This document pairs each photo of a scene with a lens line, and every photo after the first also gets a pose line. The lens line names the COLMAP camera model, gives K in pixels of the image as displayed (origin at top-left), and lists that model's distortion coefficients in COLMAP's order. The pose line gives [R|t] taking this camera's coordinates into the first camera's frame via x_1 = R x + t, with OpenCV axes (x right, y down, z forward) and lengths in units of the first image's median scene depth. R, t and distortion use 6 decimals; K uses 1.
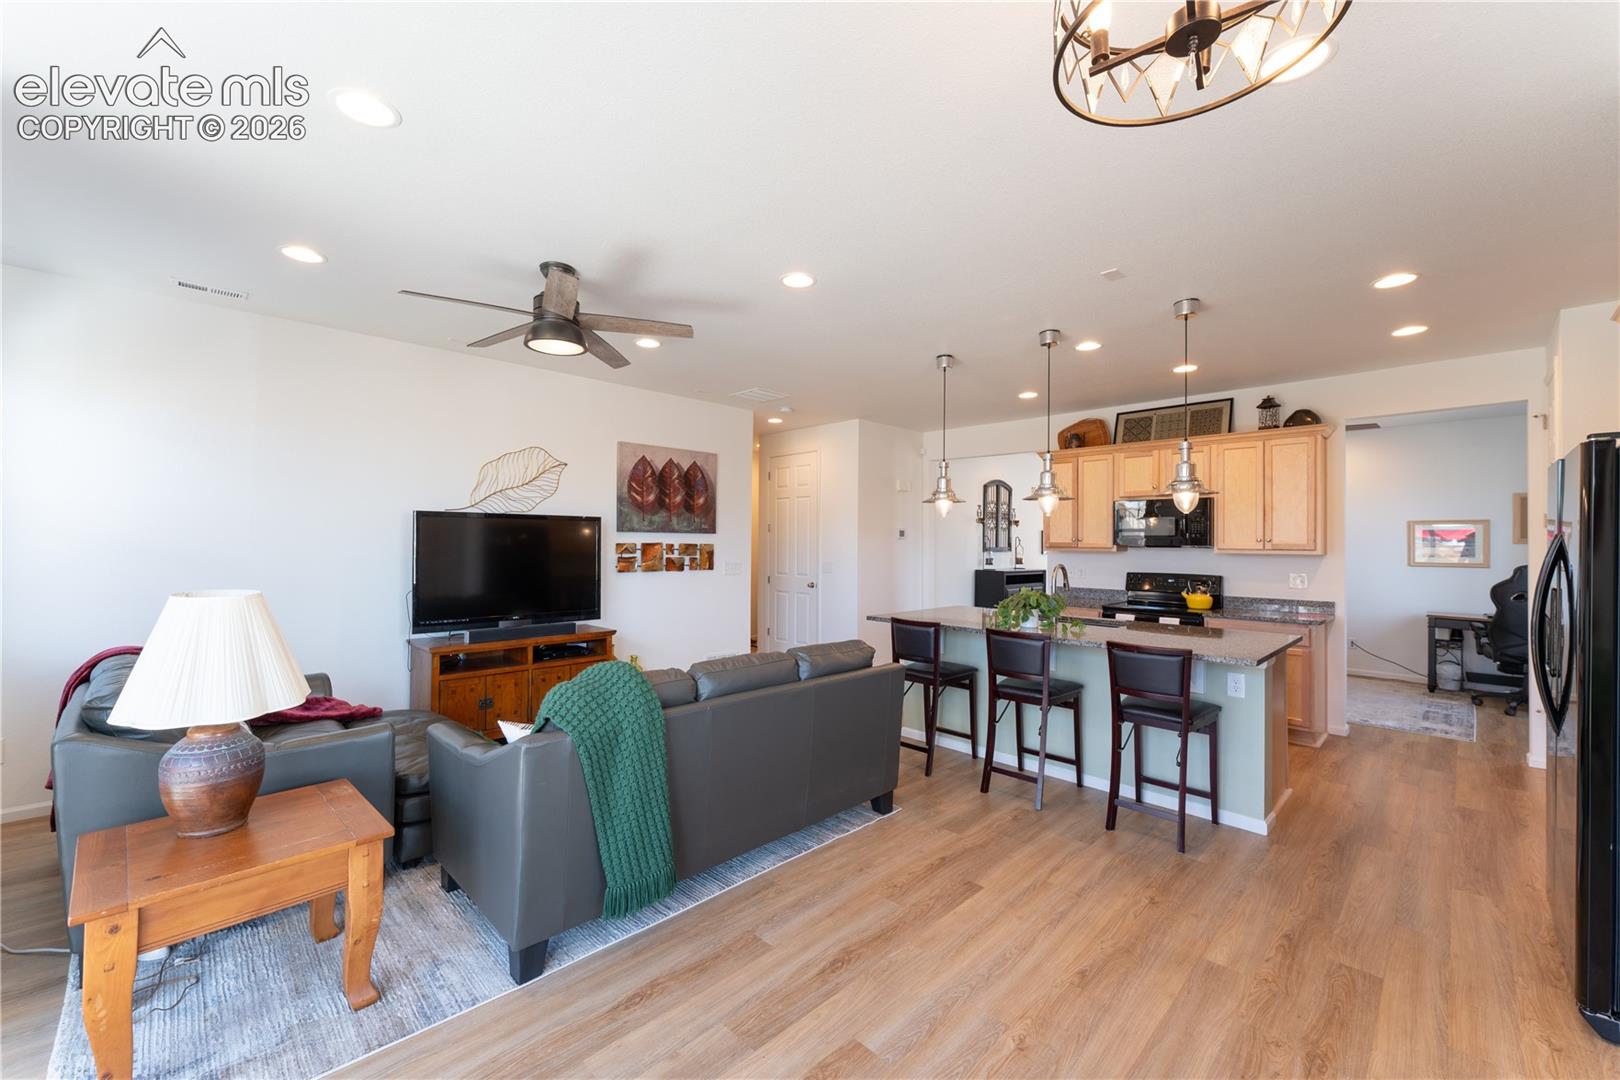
lens RADIAL K [[650.1, 0, 800.1], [0, 650.1, 539.4], [0, 0, 1]] dist [0.007941, -0.000060]
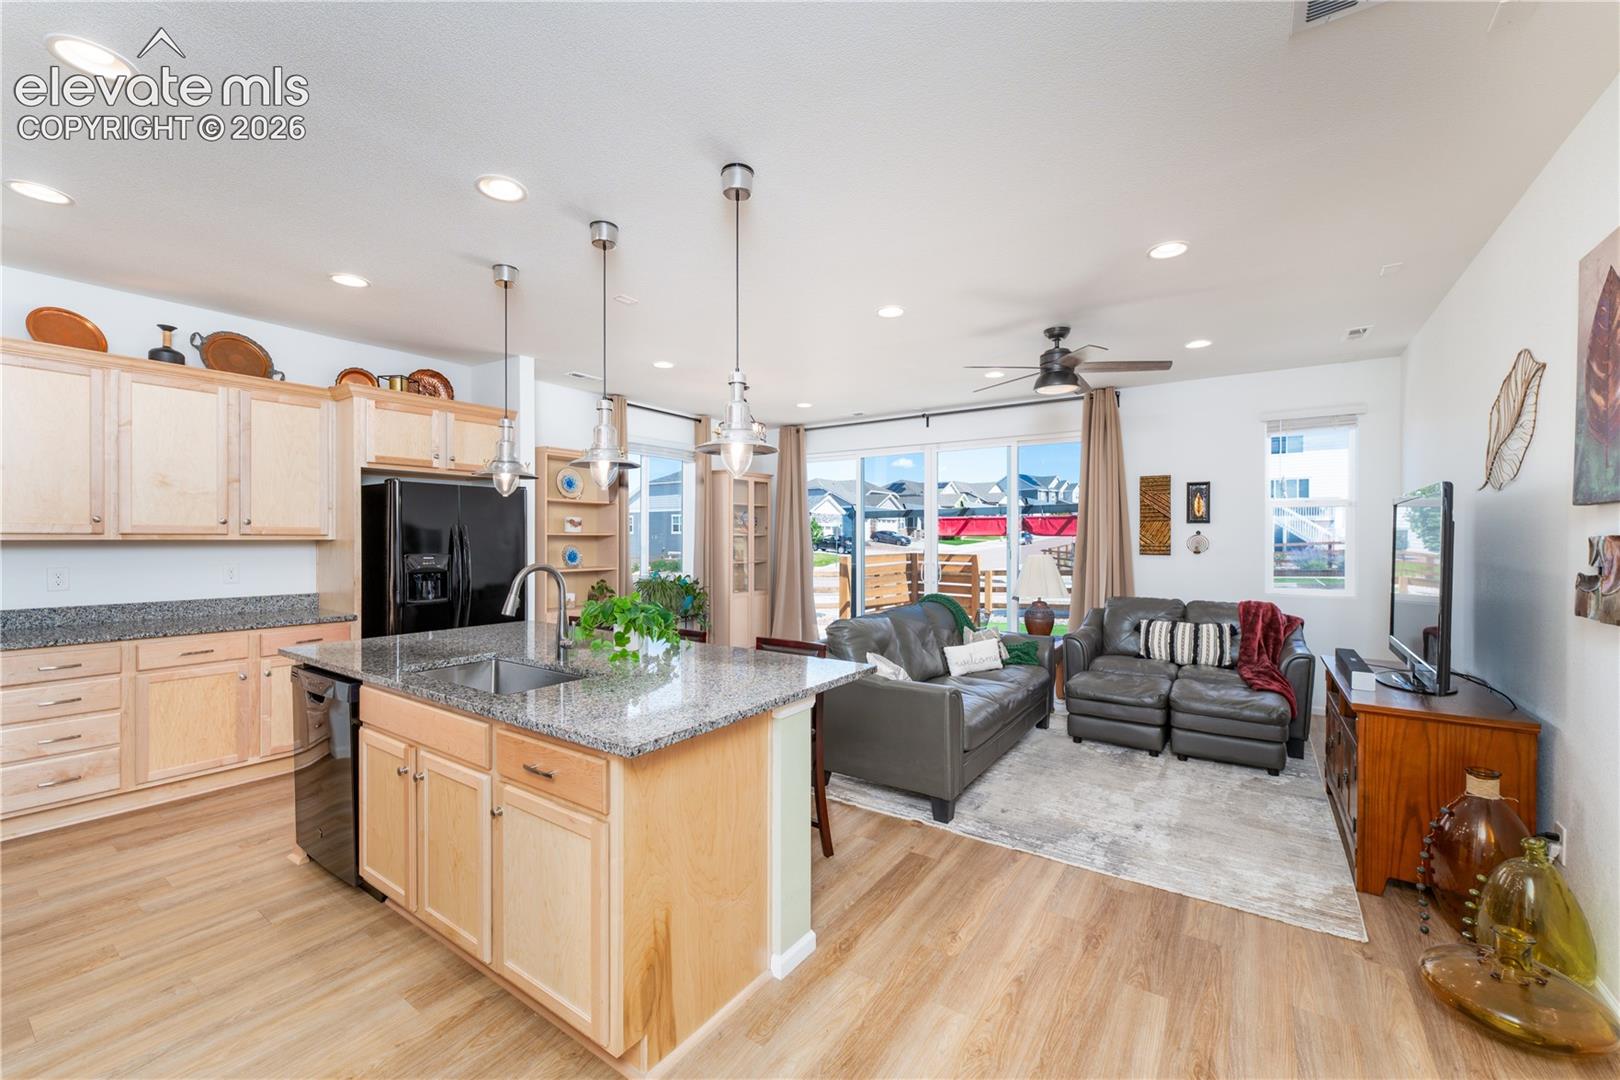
lens RADIAL K [[650.1, 0, 800.1], [0, 650.1, 539.4], [0, 0, 1]] dist [0.007941, -0.000060]
pose [[-0.983589, -0.011340, -0.180068, 0.210476], [-0.011047, 0.999936, -0.002631, 0.012780], [0.180086, -0.000599, -0.983651, 1.210795]]
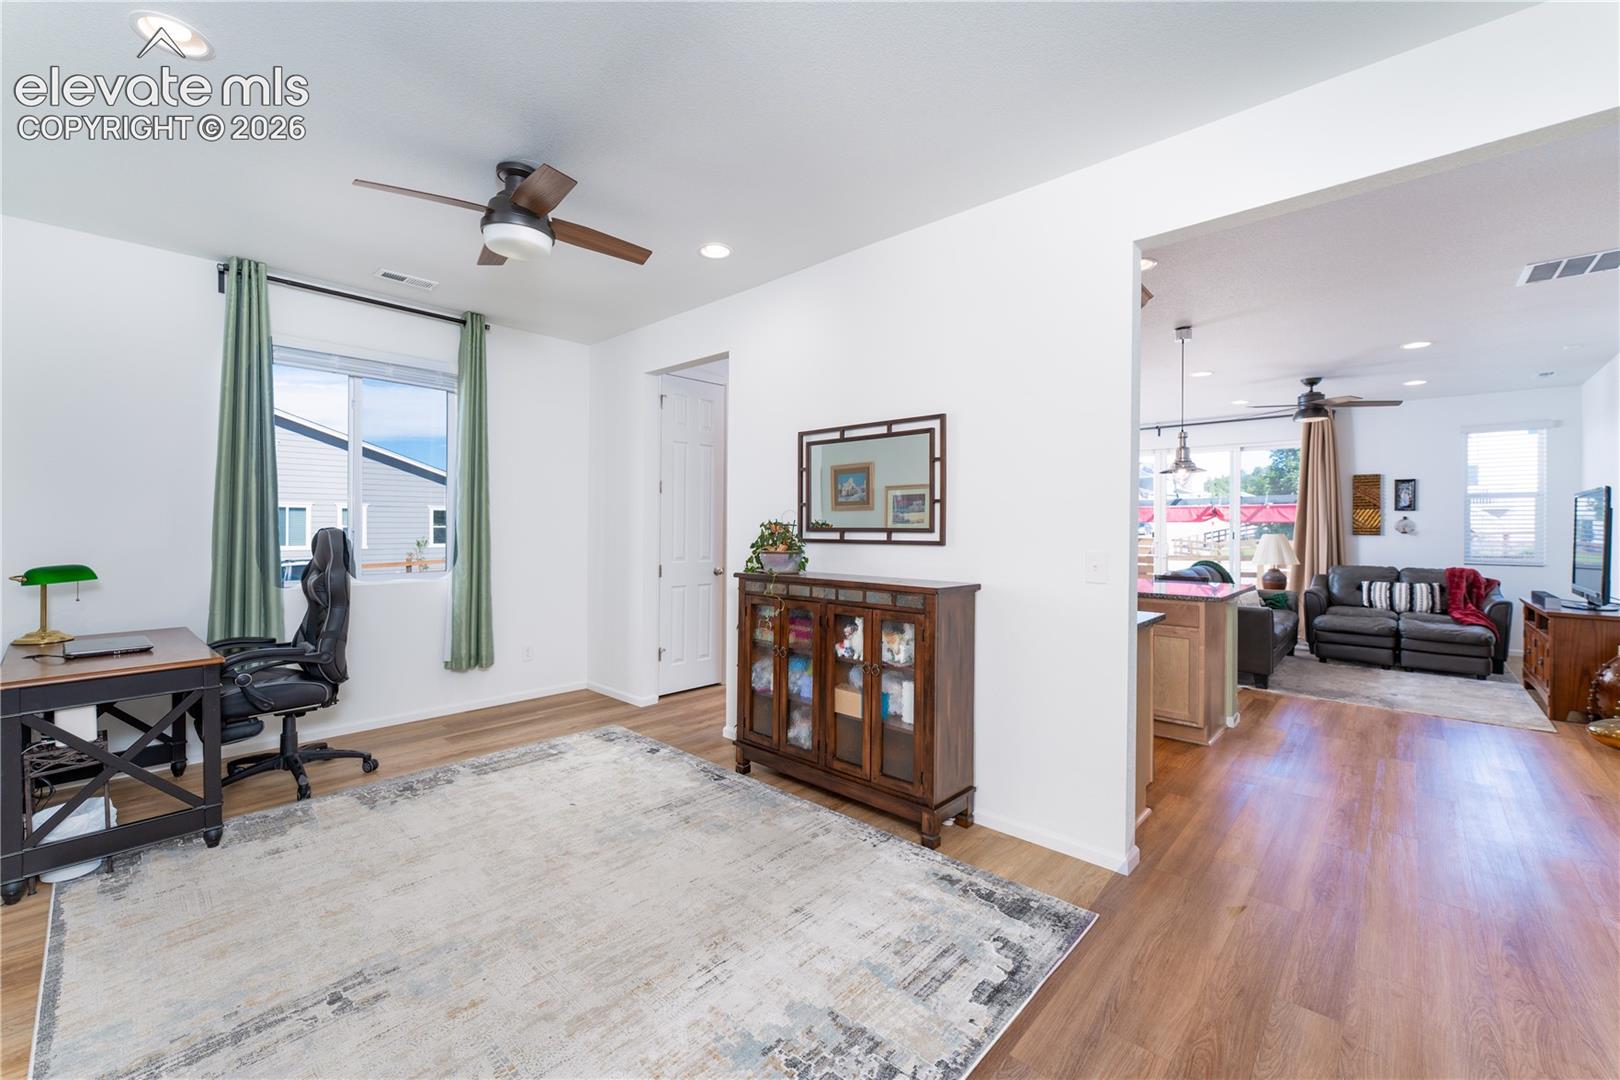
lens RADIAL K [[649.2, 0, 811.9], [0, 649.2, 531.7], [0, 0, 1]] dist [0.016199, 0.000004]
pose [[-0.998422, -0.012876, -0.054666, 0.676943], [-0.013017, 0.999913, 0.002225, 0.032858], [0.054632, 0.002933, -0.998502, 1.580292]]
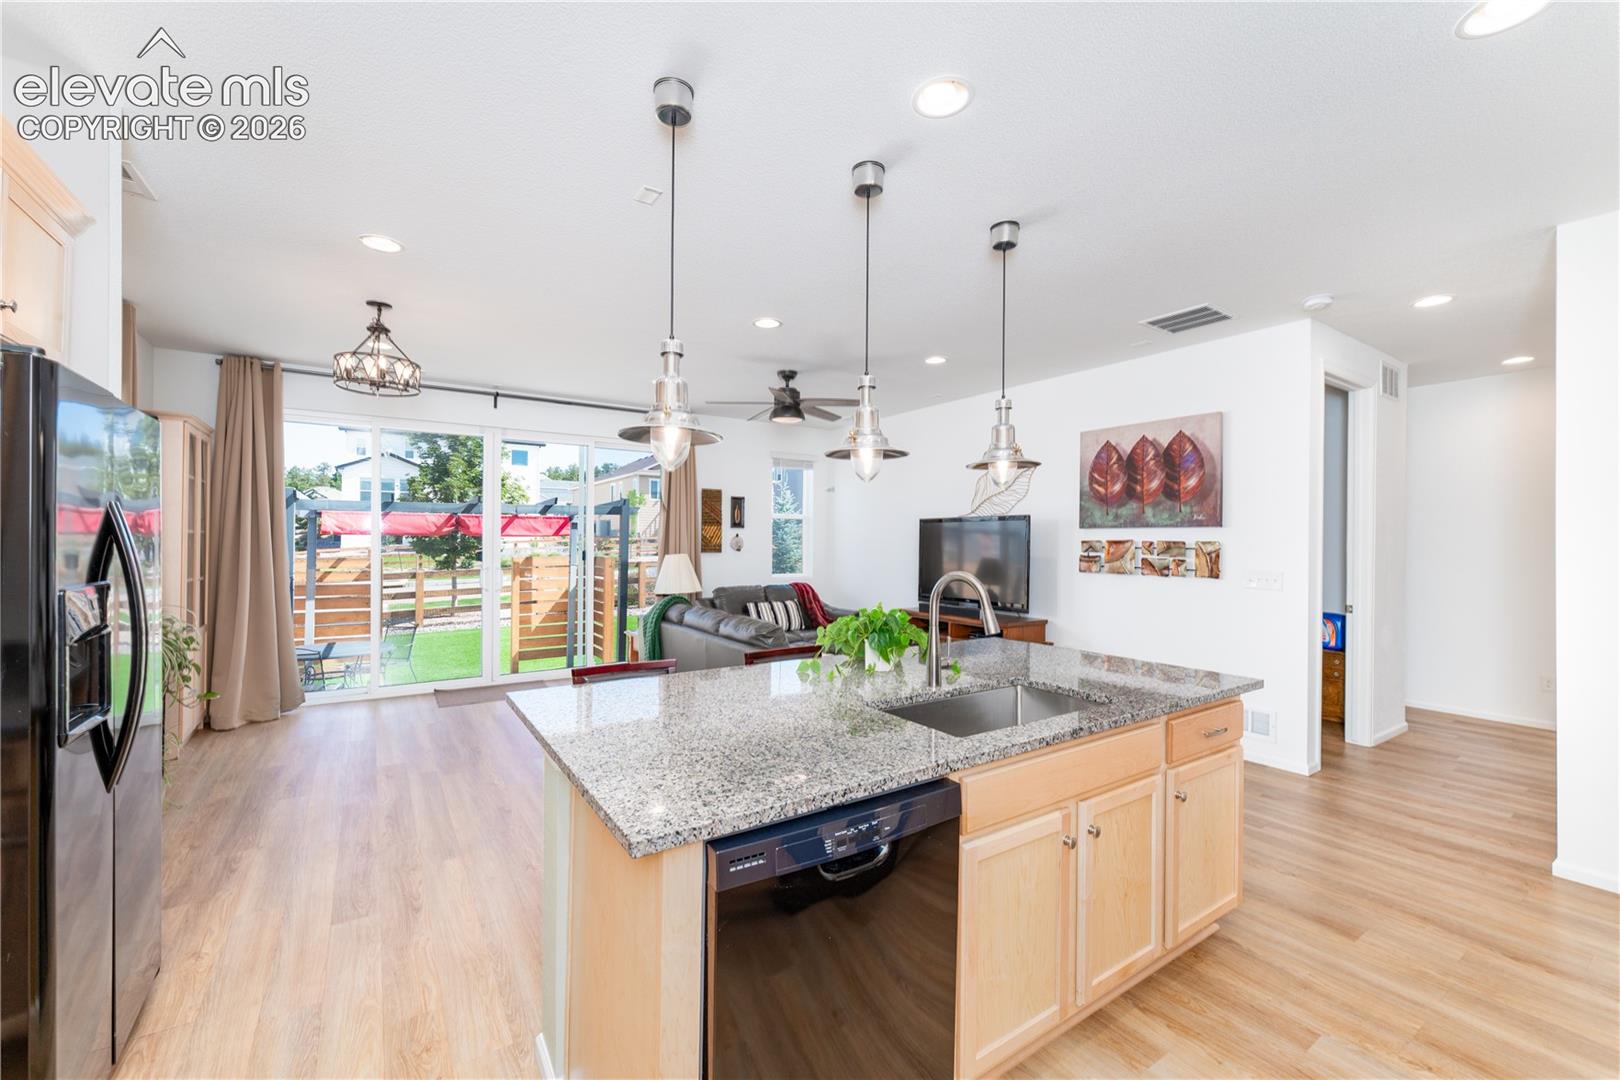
lens RADIAL K [[650.1, 0, 800.1], [0, 650.1, 539.4], [0, 0, 1]] dist [0.007941, -0.000060]
pose [[-0.197666, -0.009416, -0.980224, 0.677766], [-0.003446, 0.999954, -0.008911, 0.013086], [0.980263, 0.001617, -0.197689, 0.741599]]
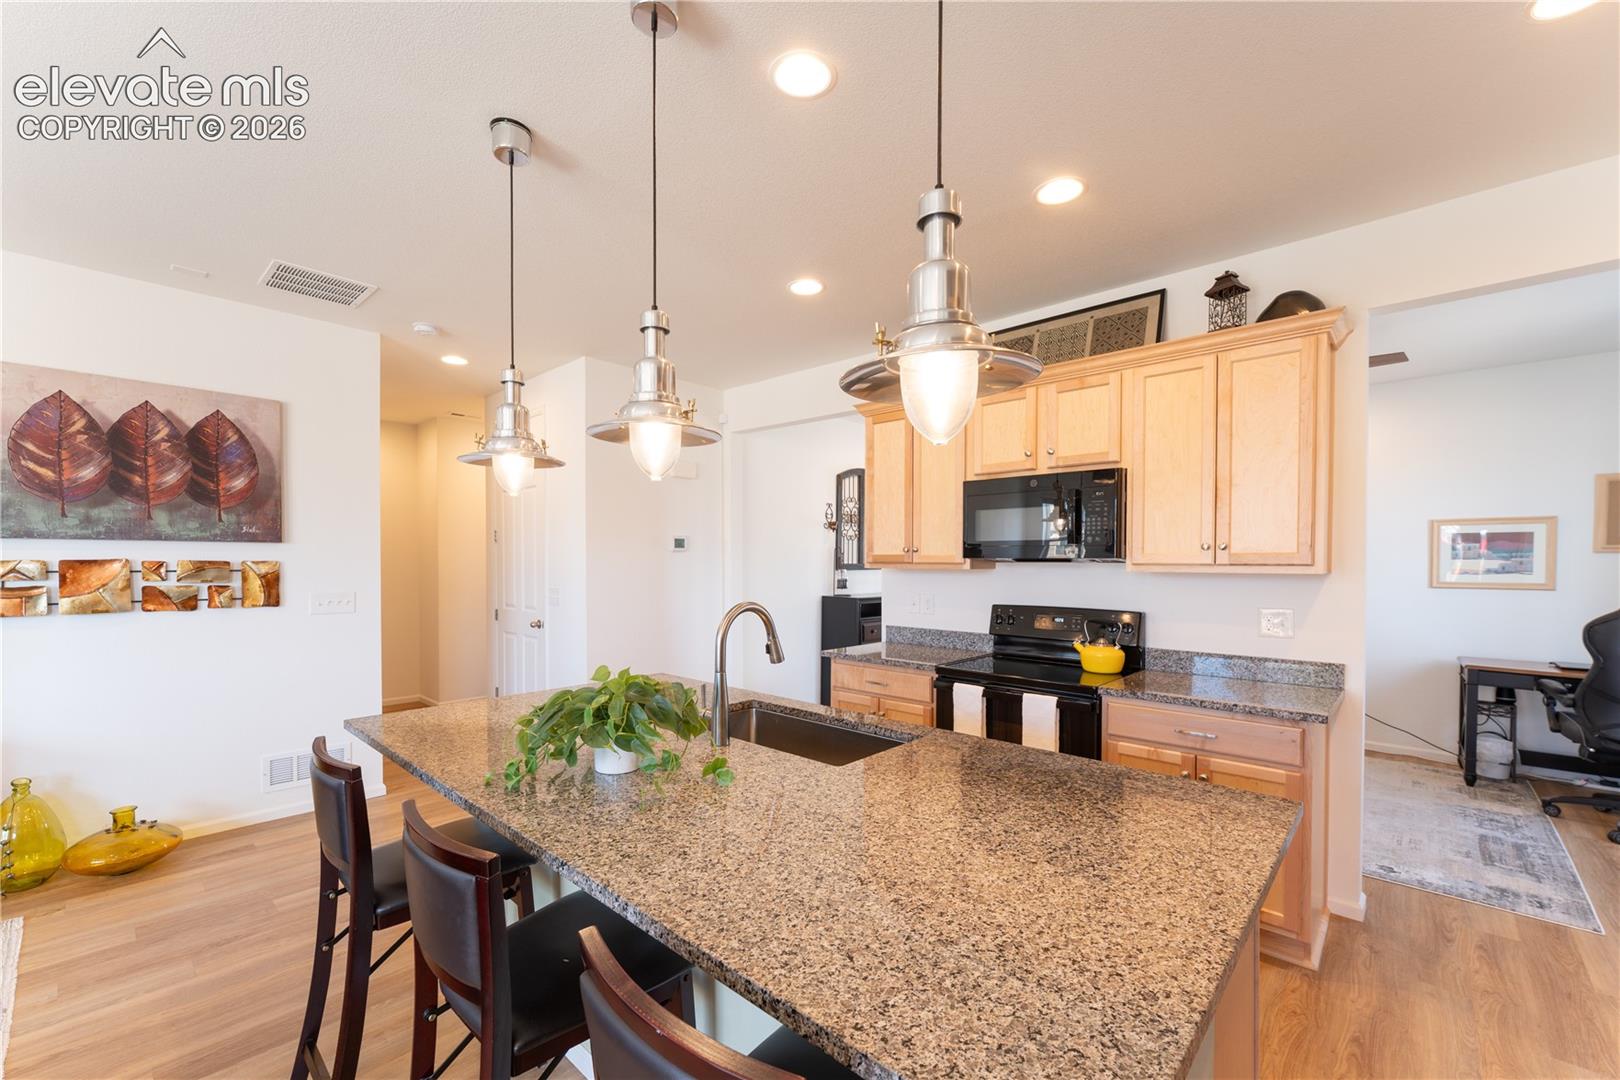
lens RADIAL K [[662.6, 0, 796.1], [0, 662.6, 572.2], [0, 0, 1]] dist [0.005321, -0.000095]
pose [[0.999114, -0.006886, 0.041529, 0.311865], [0.005896, 0.999697, 0.023915, 0.006063], [-0.041681, -0.023649, 0.998851, 0.426475]]
